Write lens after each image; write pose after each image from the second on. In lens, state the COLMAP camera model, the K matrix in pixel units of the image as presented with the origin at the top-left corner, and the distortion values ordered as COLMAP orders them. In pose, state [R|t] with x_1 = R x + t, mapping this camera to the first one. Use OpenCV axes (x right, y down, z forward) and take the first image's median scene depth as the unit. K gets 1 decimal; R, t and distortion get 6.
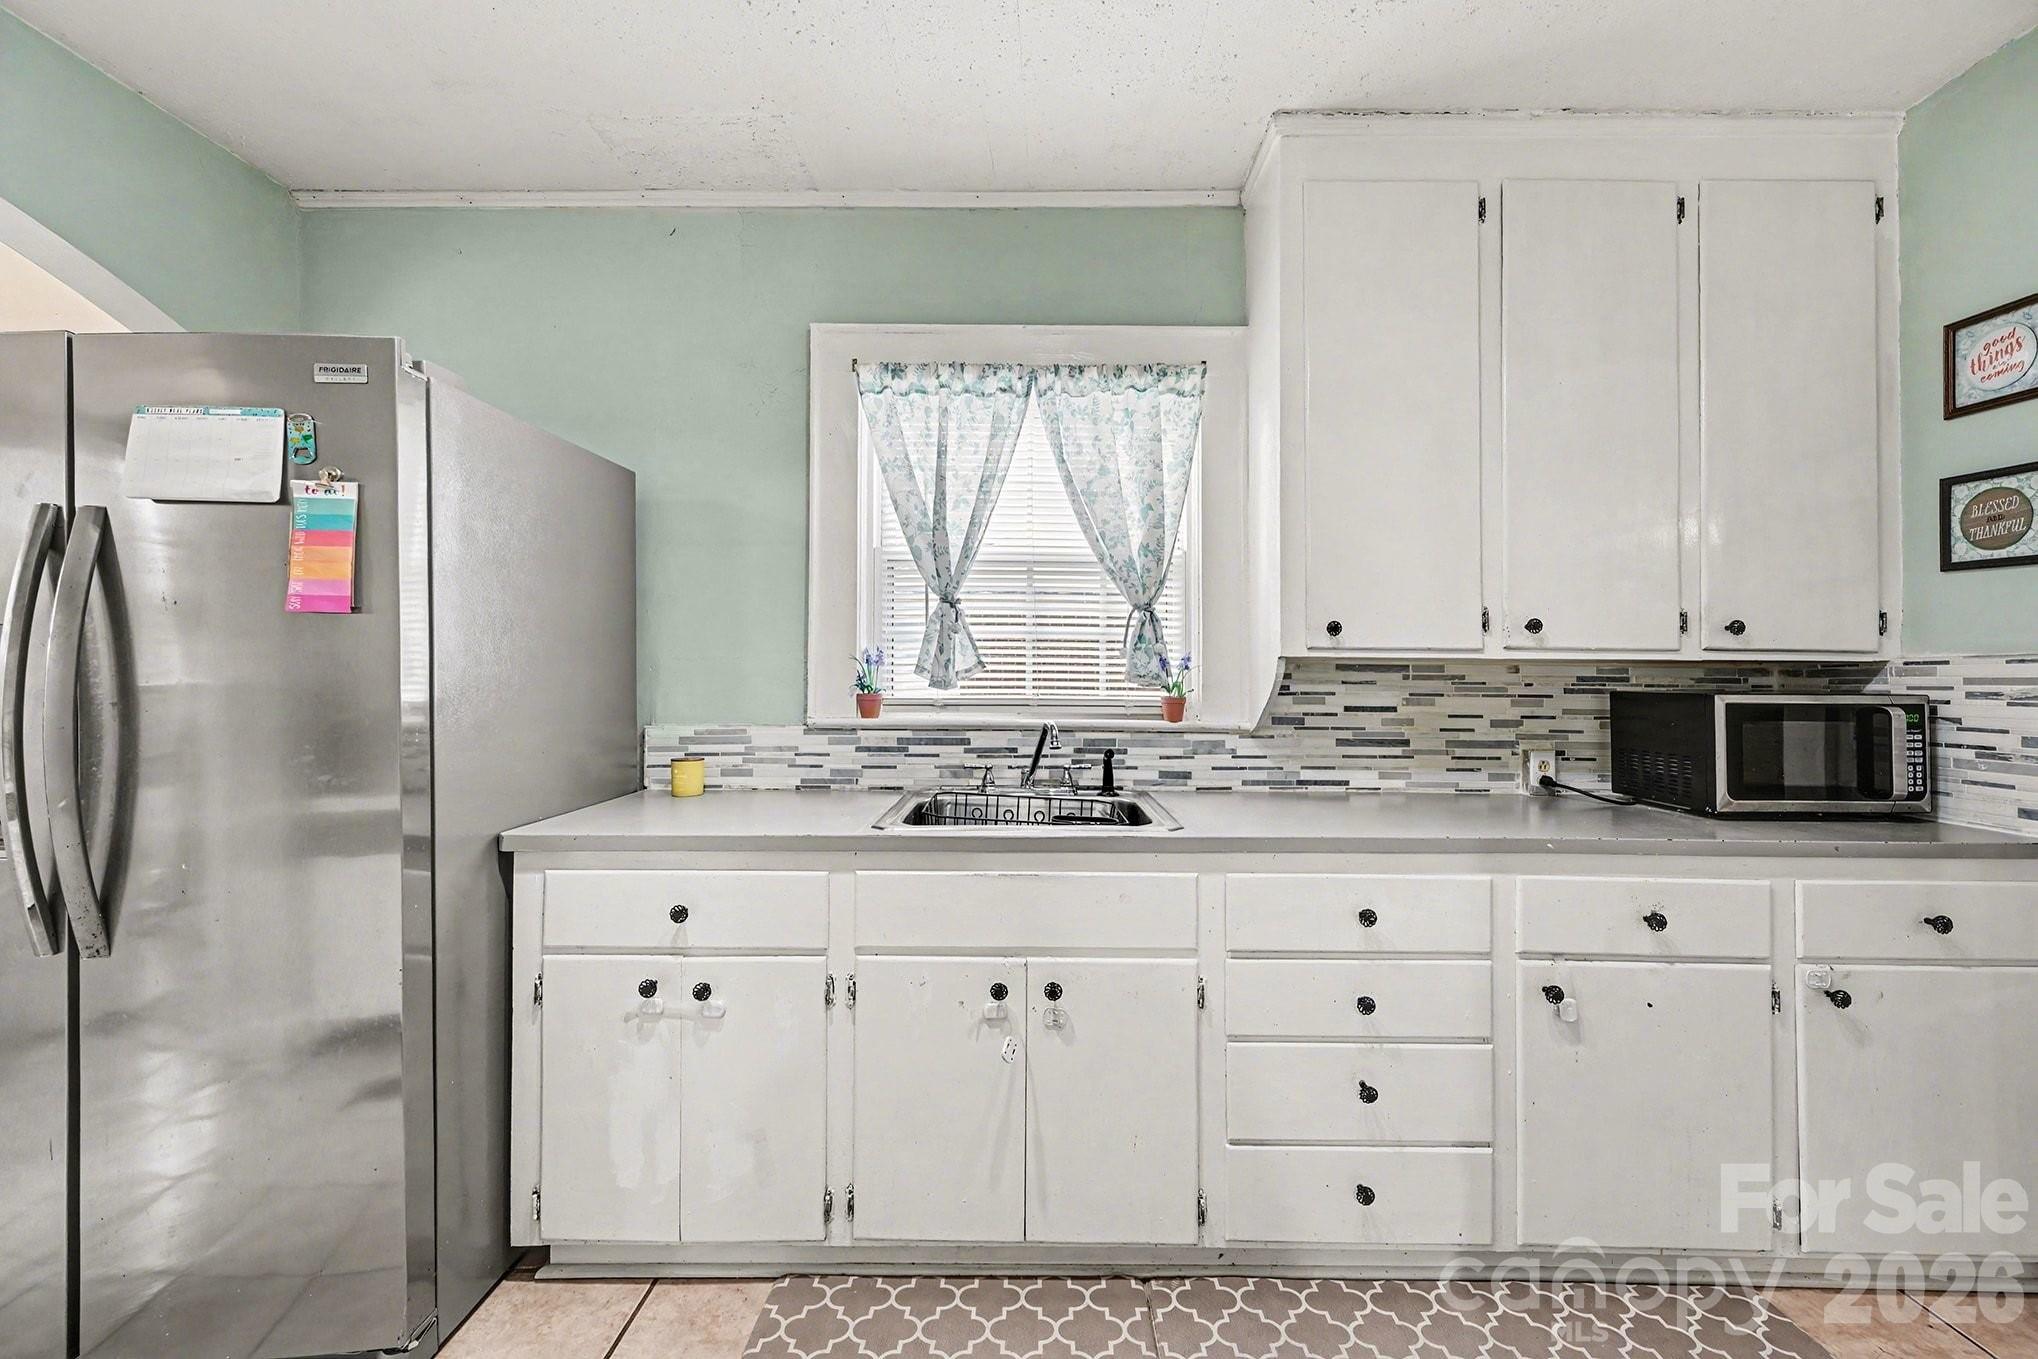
lens RADIAL K [[894.4, 0, 1065.8], [0, 894.4, 652.9], [0, 0, 1]] dist [0.068600, 0.000127]
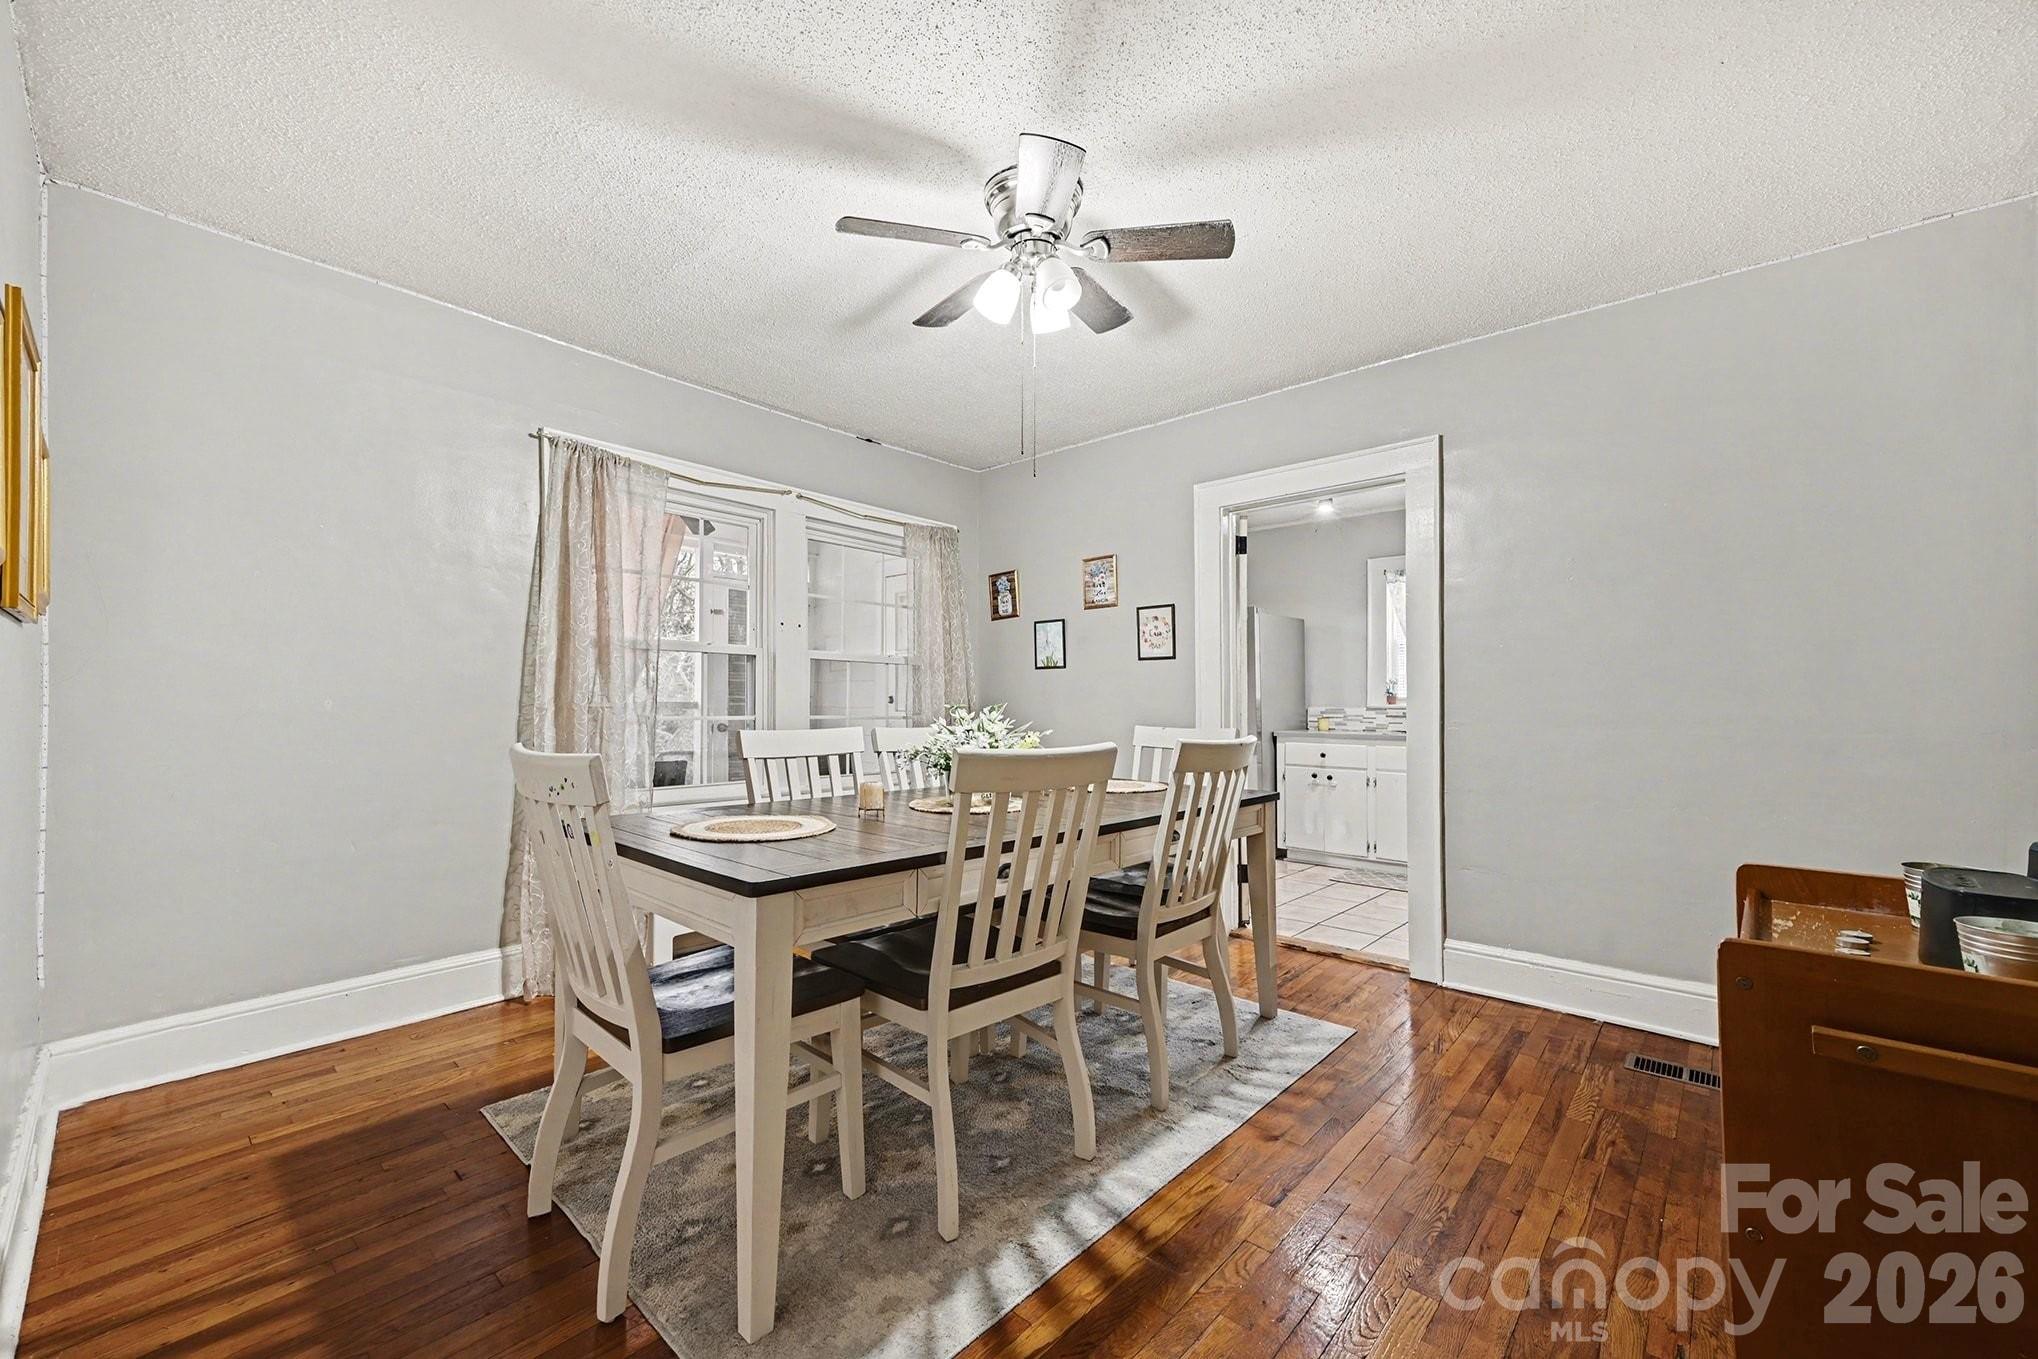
lens RADIAL K [[802.7, 0, 1014.1], [0, 802.7, 695.6], [0, 0, 1]] dist [-0.002405, 0.000015]
pose [[0.724199, -0.000087, -0.689591, 0.681024], [-0.005107, 0.999972, -0.005490, 0.072317], [0.689572, 0.007498, 0.724178, -1.659482]]
